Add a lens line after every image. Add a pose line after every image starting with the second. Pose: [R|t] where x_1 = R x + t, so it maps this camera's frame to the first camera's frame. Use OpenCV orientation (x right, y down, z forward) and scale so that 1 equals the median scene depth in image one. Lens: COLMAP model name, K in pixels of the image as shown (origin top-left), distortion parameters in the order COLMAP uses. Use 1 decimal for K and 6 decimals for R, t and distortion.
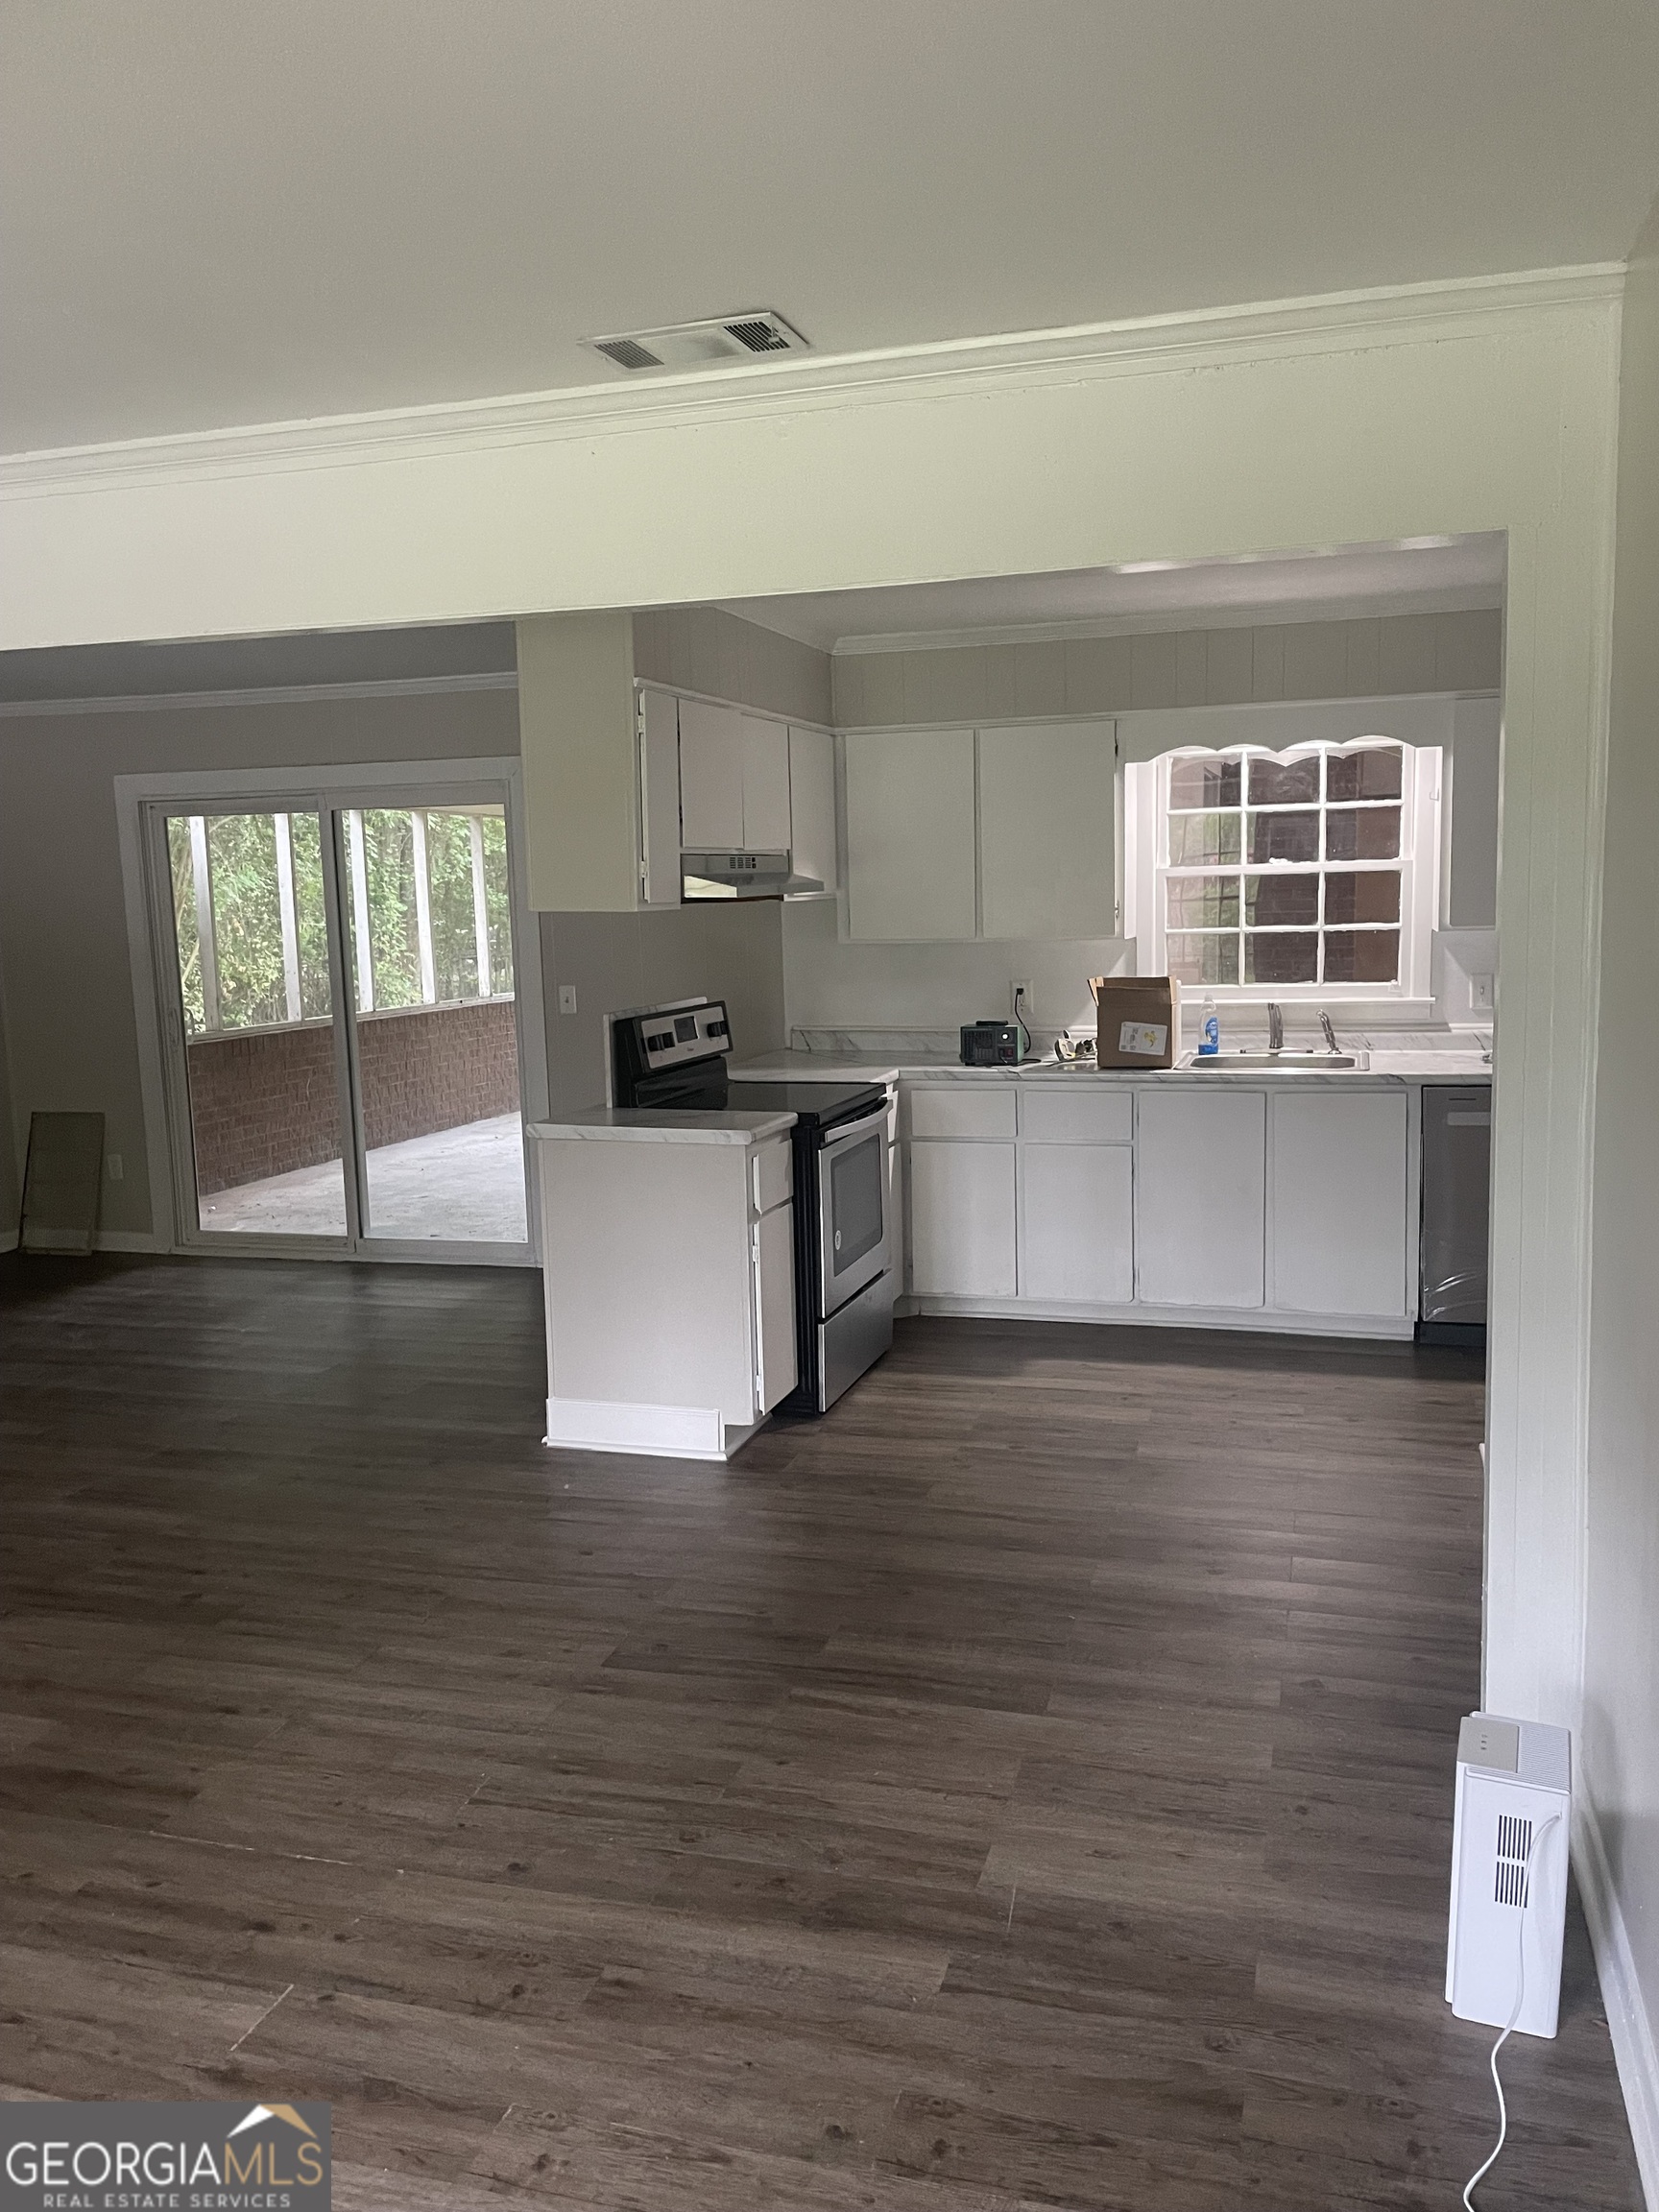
lens RADIAL K [[1694.9, 0, 854.6], [0, 1694.9, 1099.1], [0, 0, 1]] dist [0.084005, -0.111782]
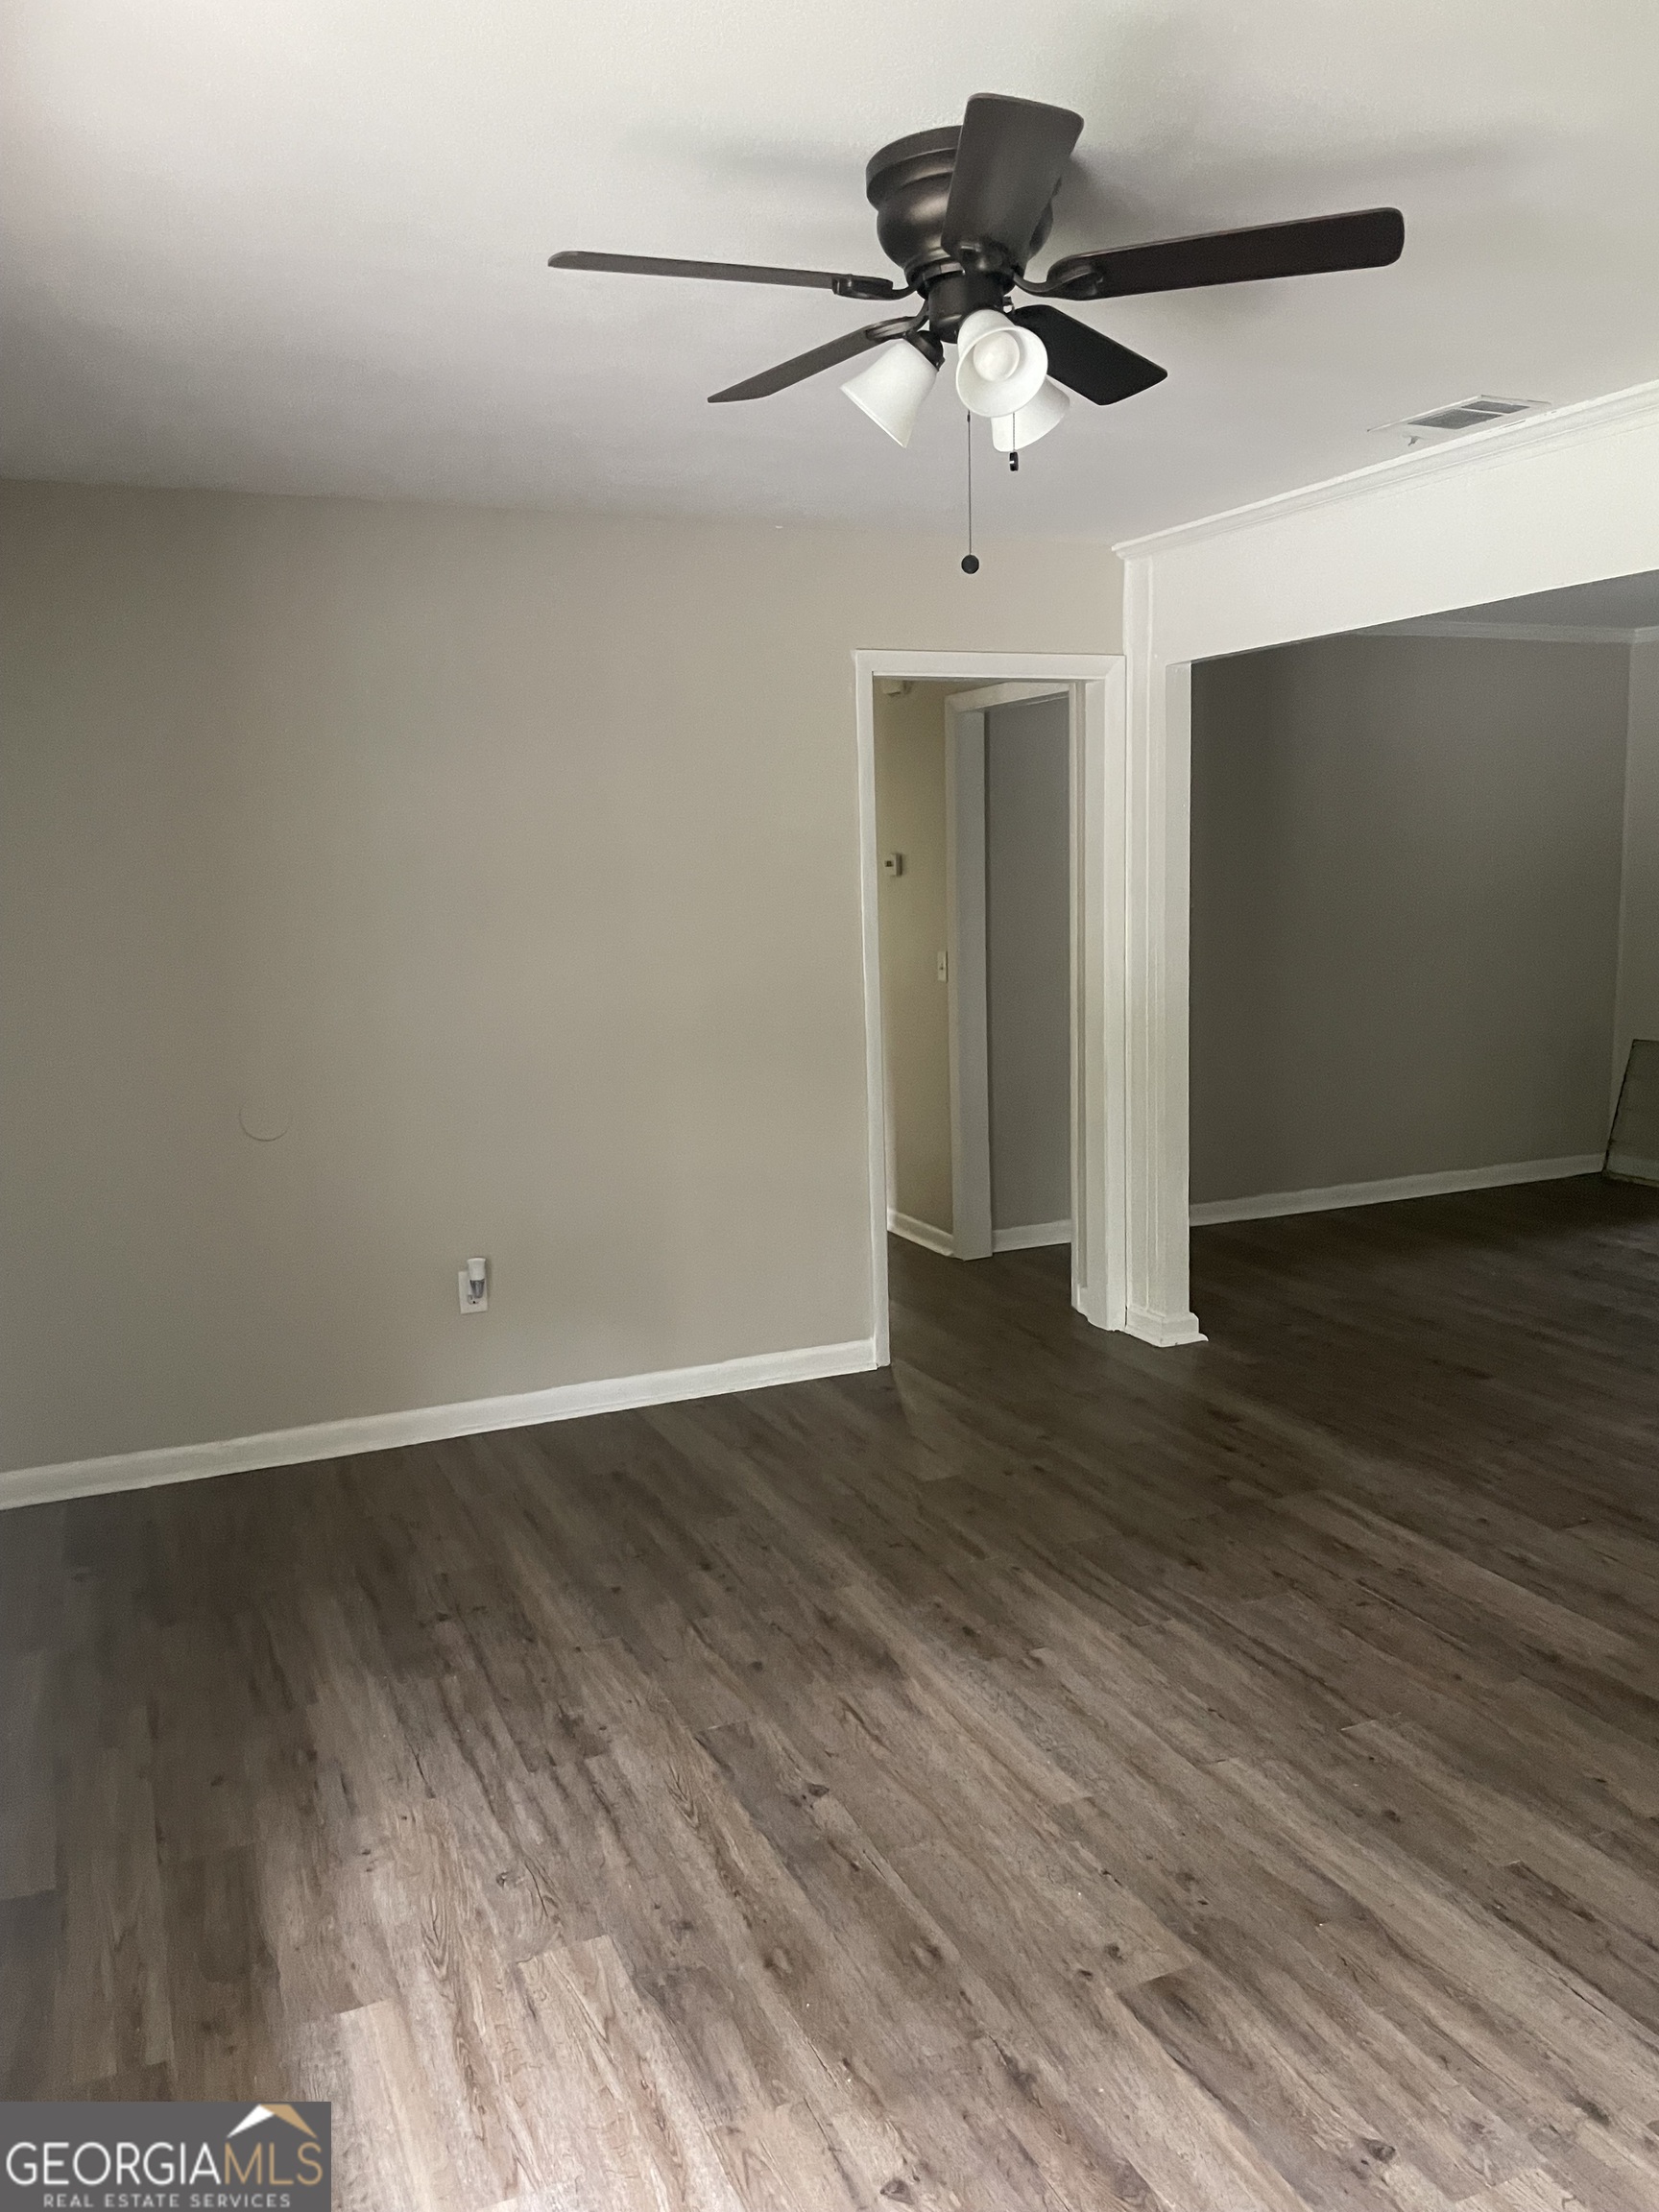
lens RADIAL K [[1694.9, 0, 843.1], [0, 1694.9, 1113.3], [0, 0, 1]] dist [0.084005, -0.111782]
pose [[0.643973, 0.124013, -0.754930, -0.034171], [-0.087448, 0.992239, 0.088401, 0.005623], [0.760034, 0.009089, 0.649819, -0.004919]]
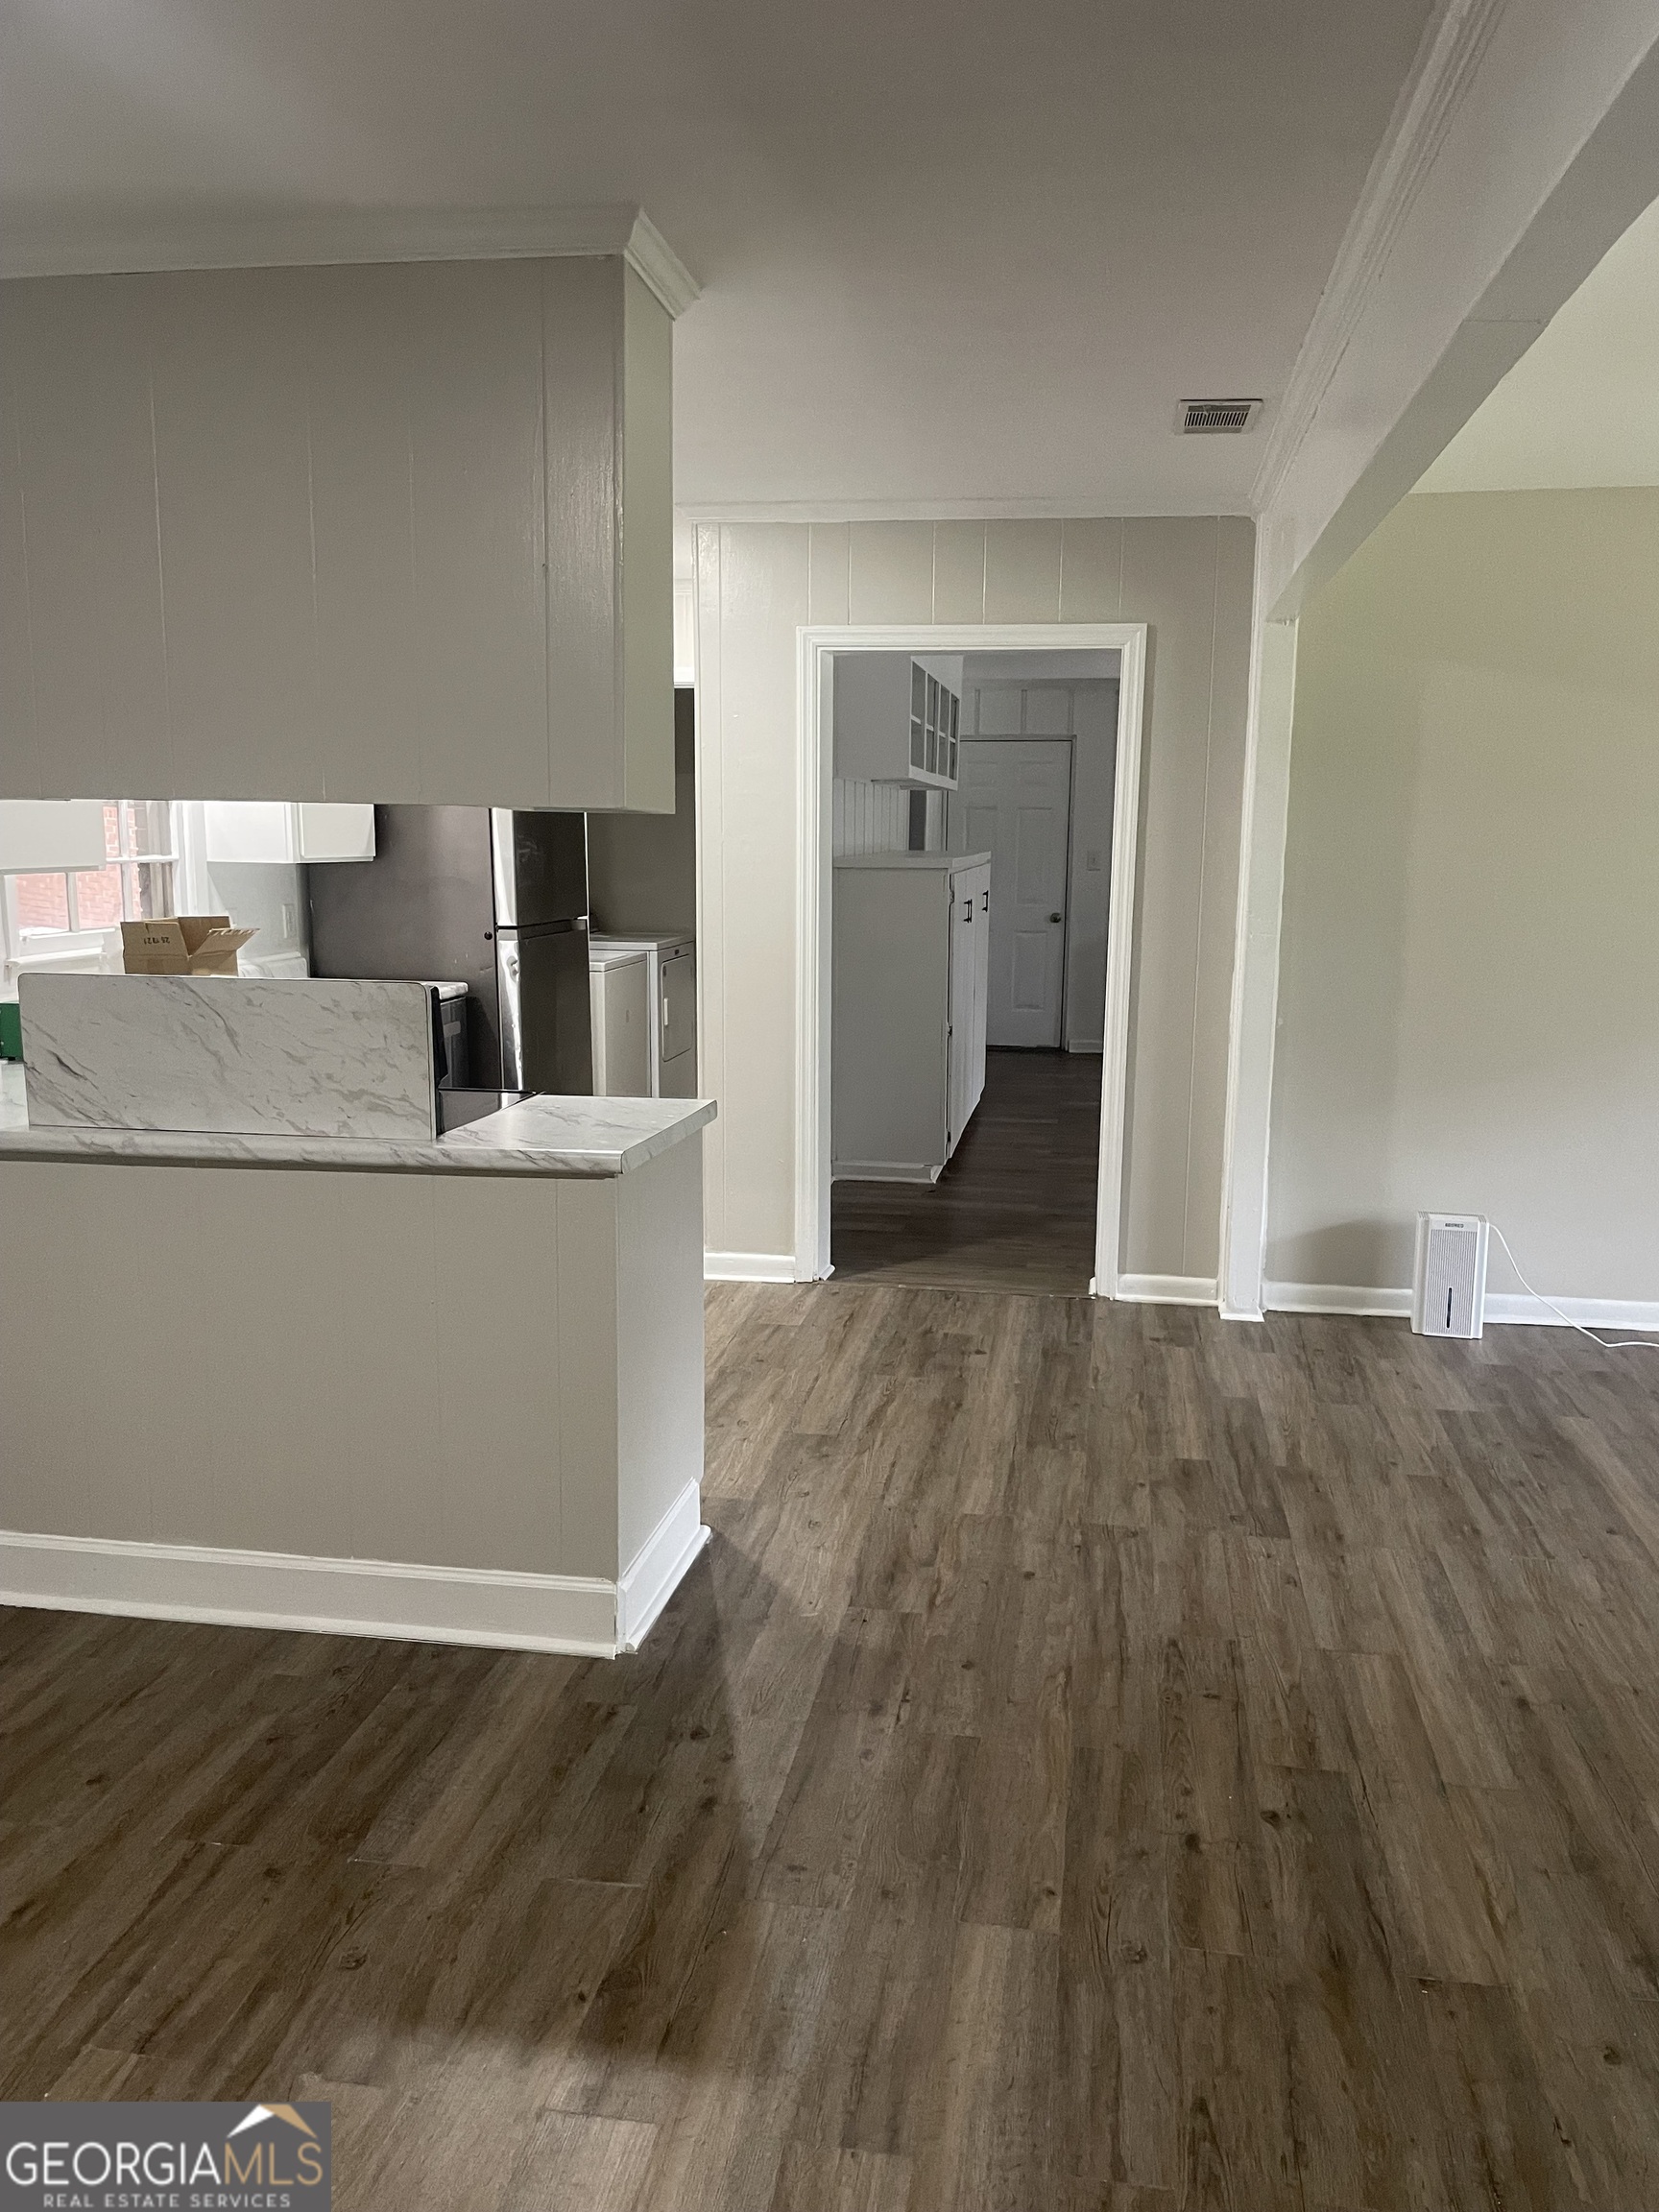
lens RADIAL K [[1694.9, 0, 851.2], [0, 1694.9, 1101.2], [0, 0, 1]] dist [0.084005, -0.111782]
pose [[-0.127775, -0.133511, 0.982776, -0.970993], [0.118345, 0.981766, 0.148760, -0.104944], [-0.984717, 0.135315, -0.109645, 1.176248]]
